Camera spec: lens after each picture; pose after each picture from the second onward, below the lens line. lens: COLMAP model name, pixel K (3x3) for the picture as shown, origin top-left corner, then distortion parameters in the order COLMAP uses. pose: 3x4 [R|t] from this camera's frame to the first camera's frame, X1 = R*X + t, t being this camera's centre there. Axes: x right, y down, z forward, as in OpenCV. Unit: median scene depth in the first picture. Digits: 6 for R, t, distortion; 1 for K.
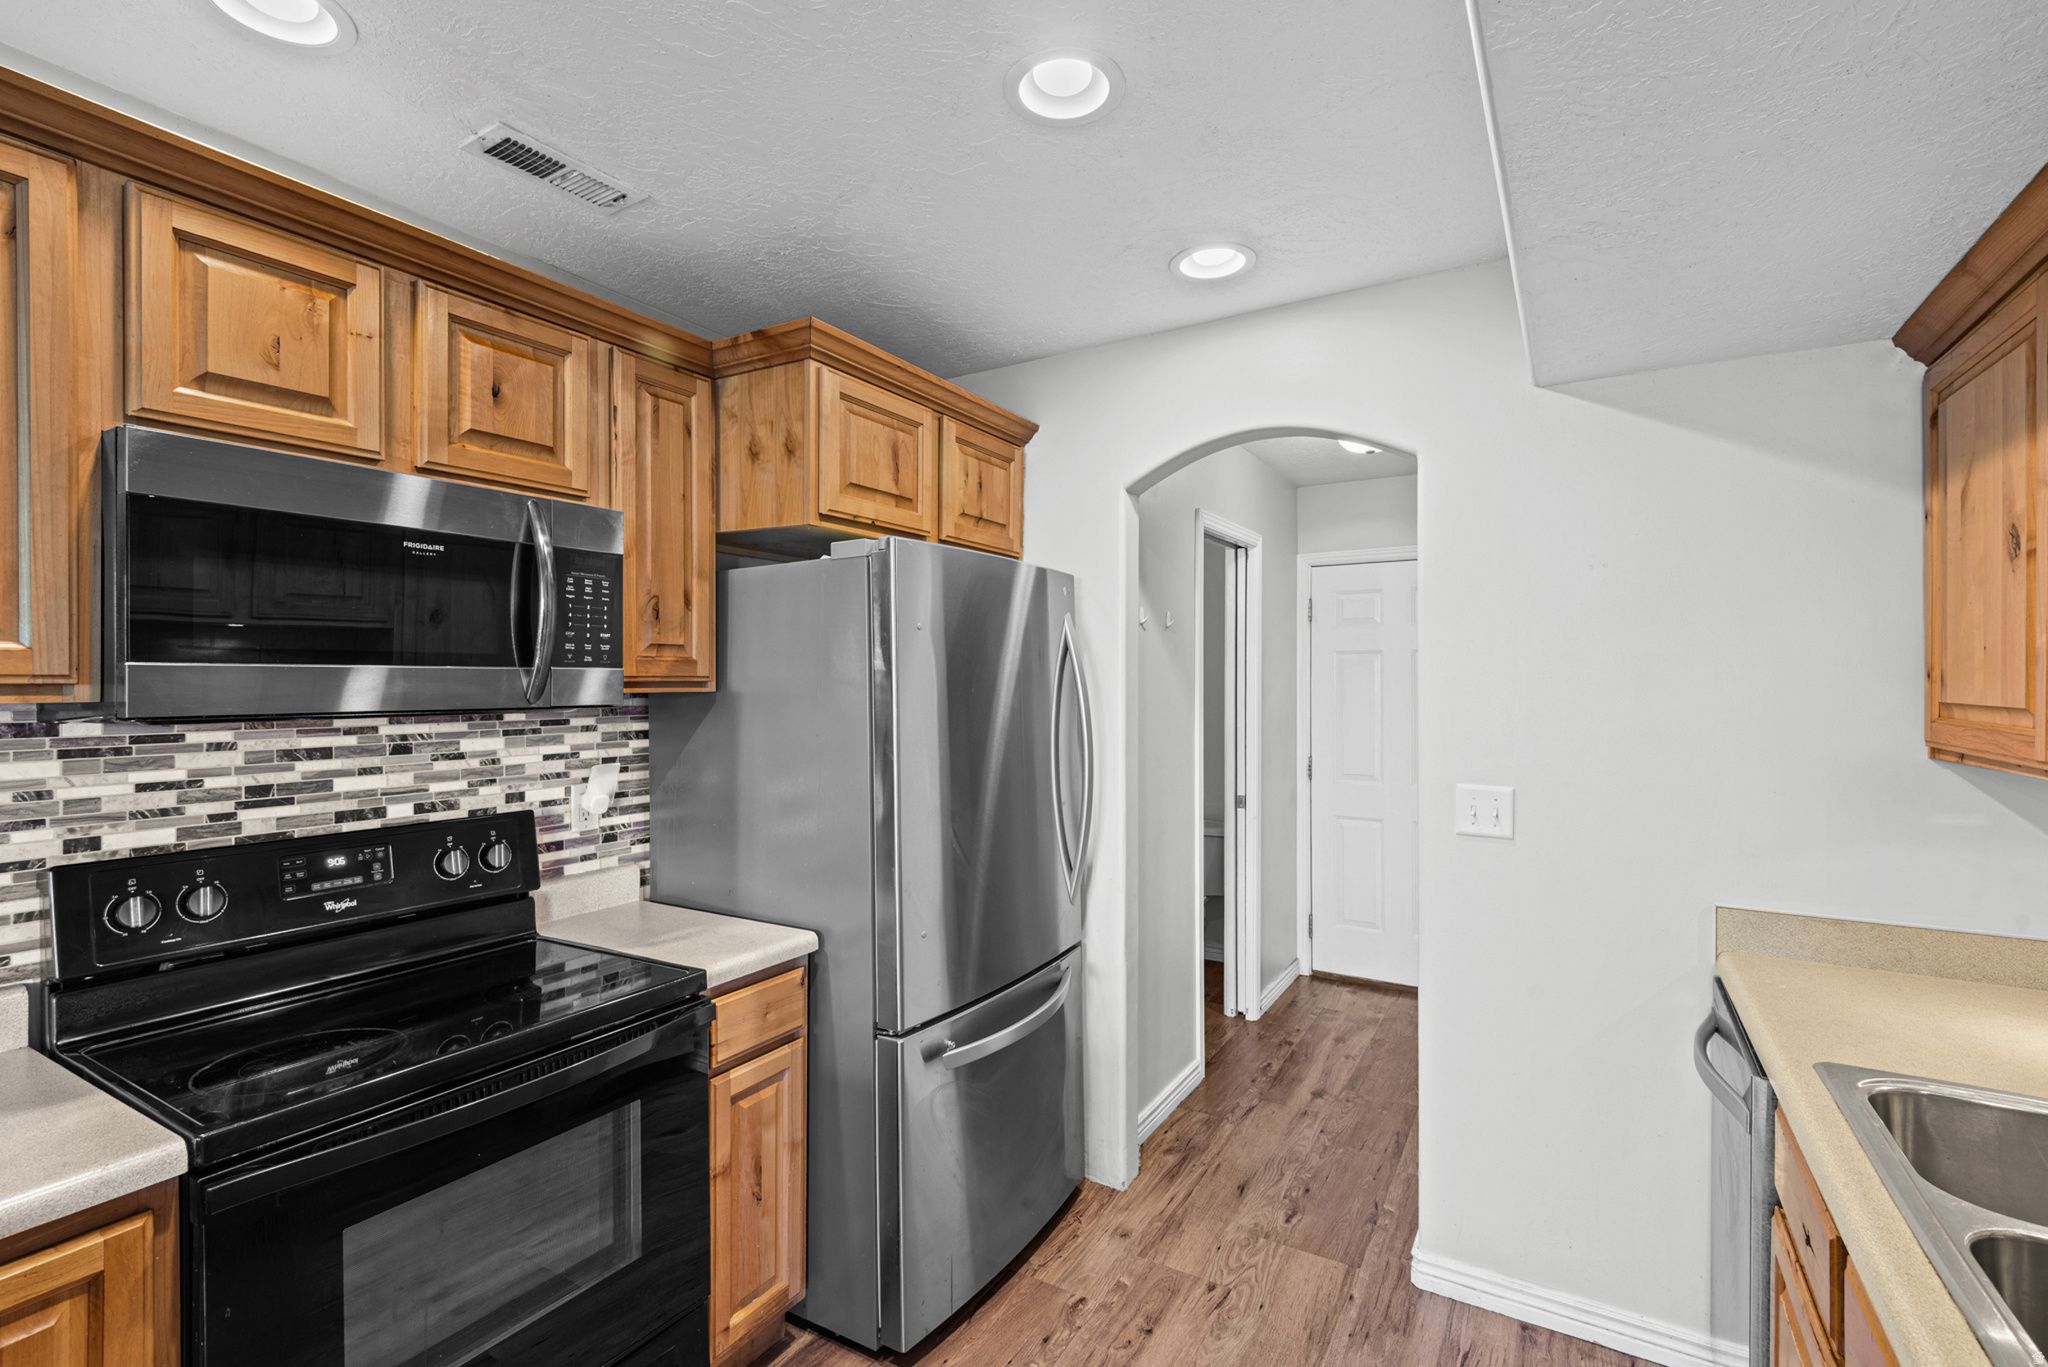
lens RADIAL K [[933.2, 0, 1024.4], [0, 933.2, 681.5], [0, 0, 1]] dist [-0.000757, -0.000260]
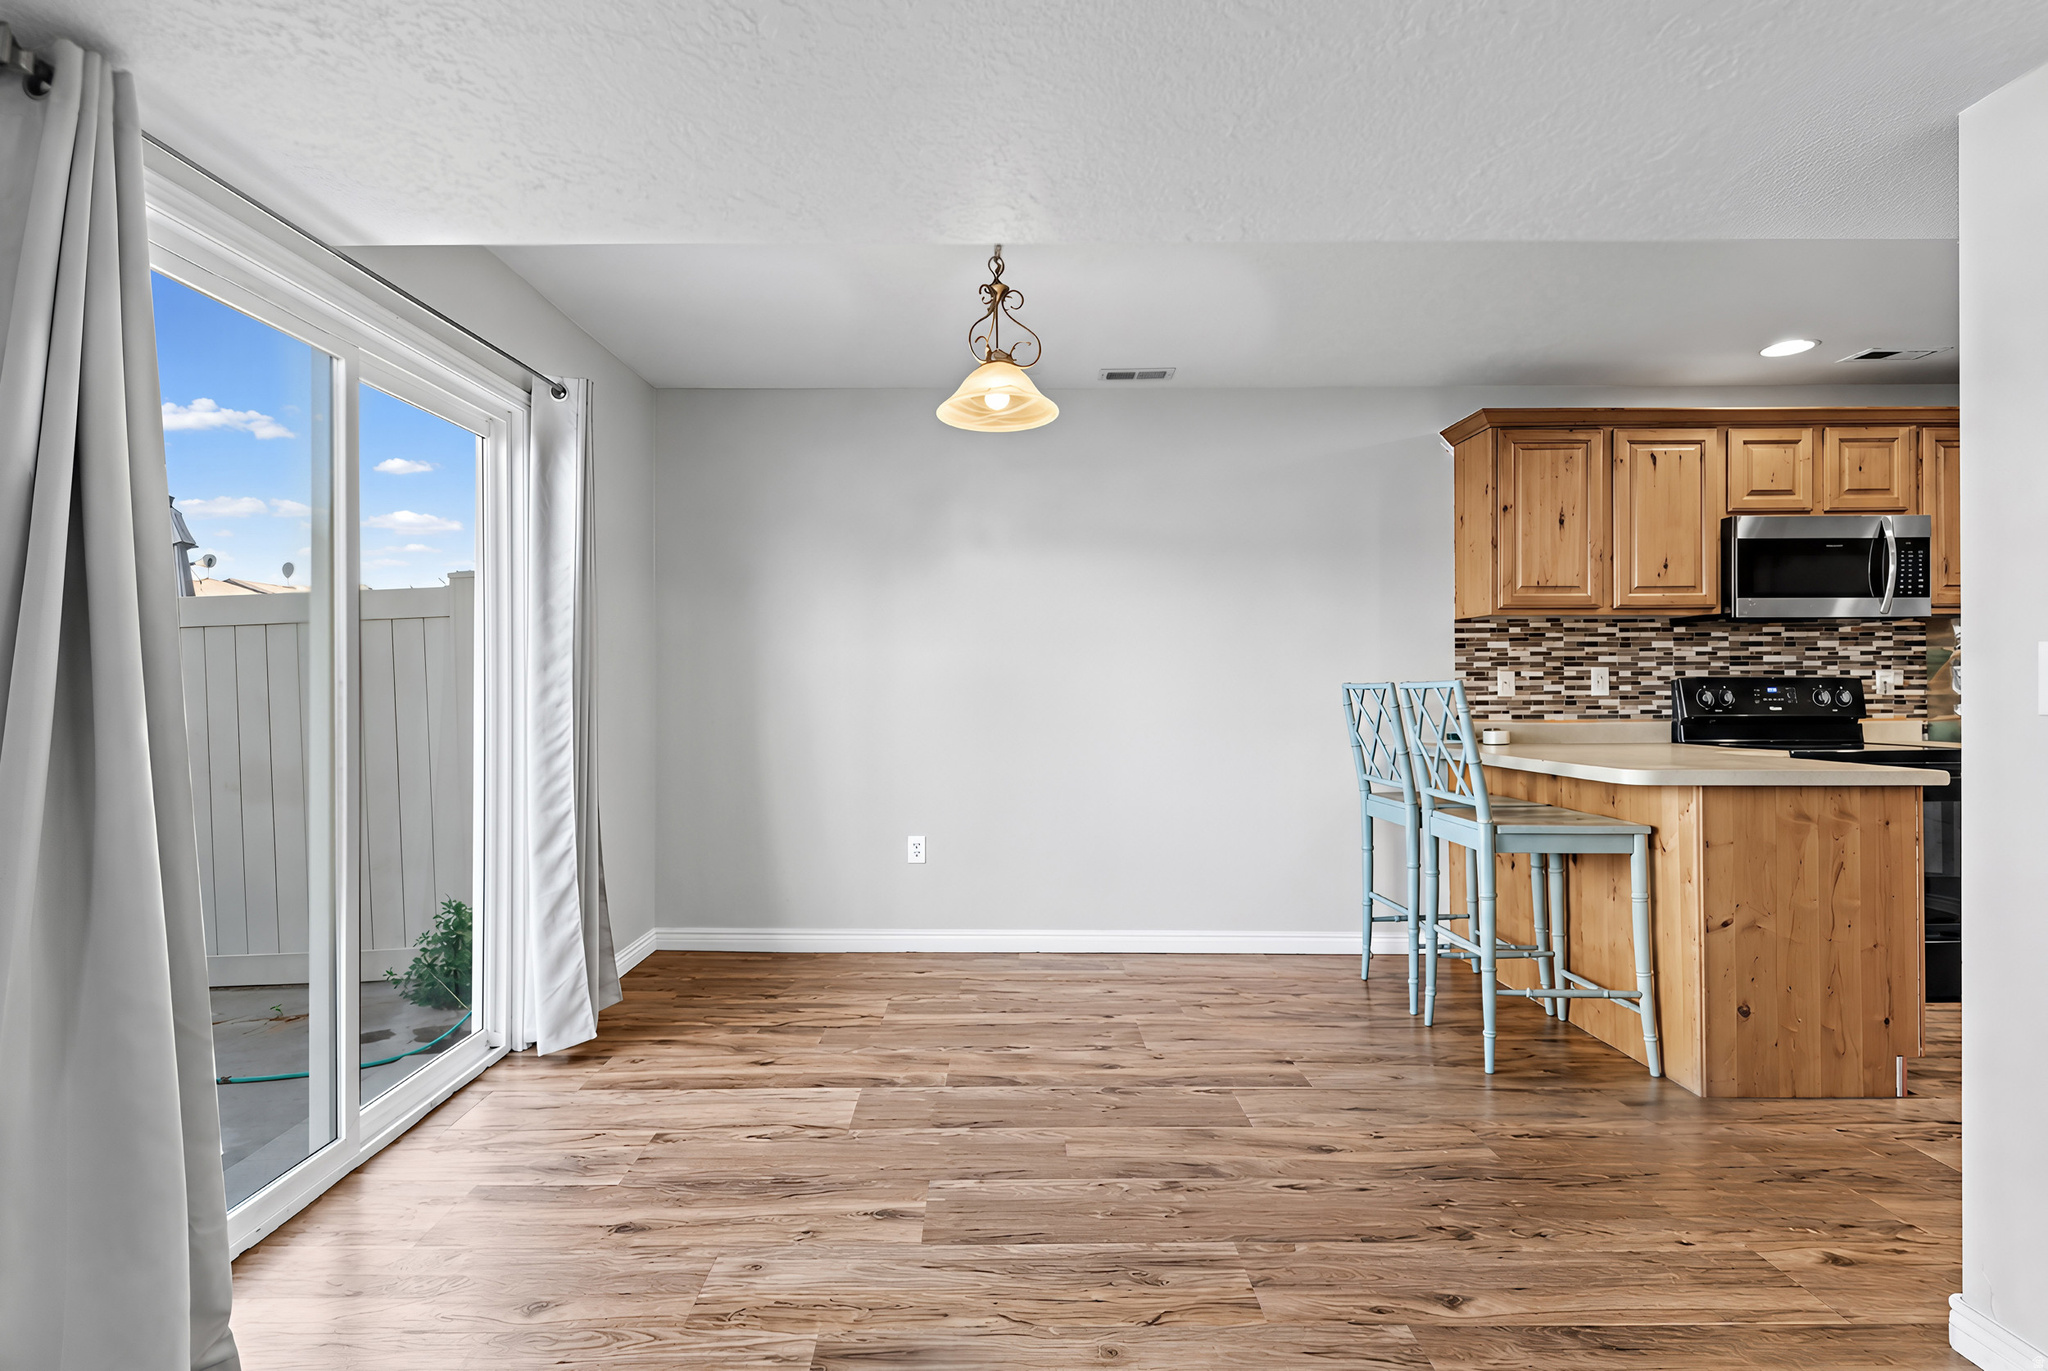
lens RADIAL K [[933.2, 0, 1019.8], [0, 933.2, 683.0], [0, 0, 1]] dist [-0.000757, -0.000260]
pose [[0.514578, -0.000980, -0.857443, 0.242140], [0.004403, 0.999989, 0.001499, 0.151701], [0.857432, -0.004546, 0.514577, -1.586212]]
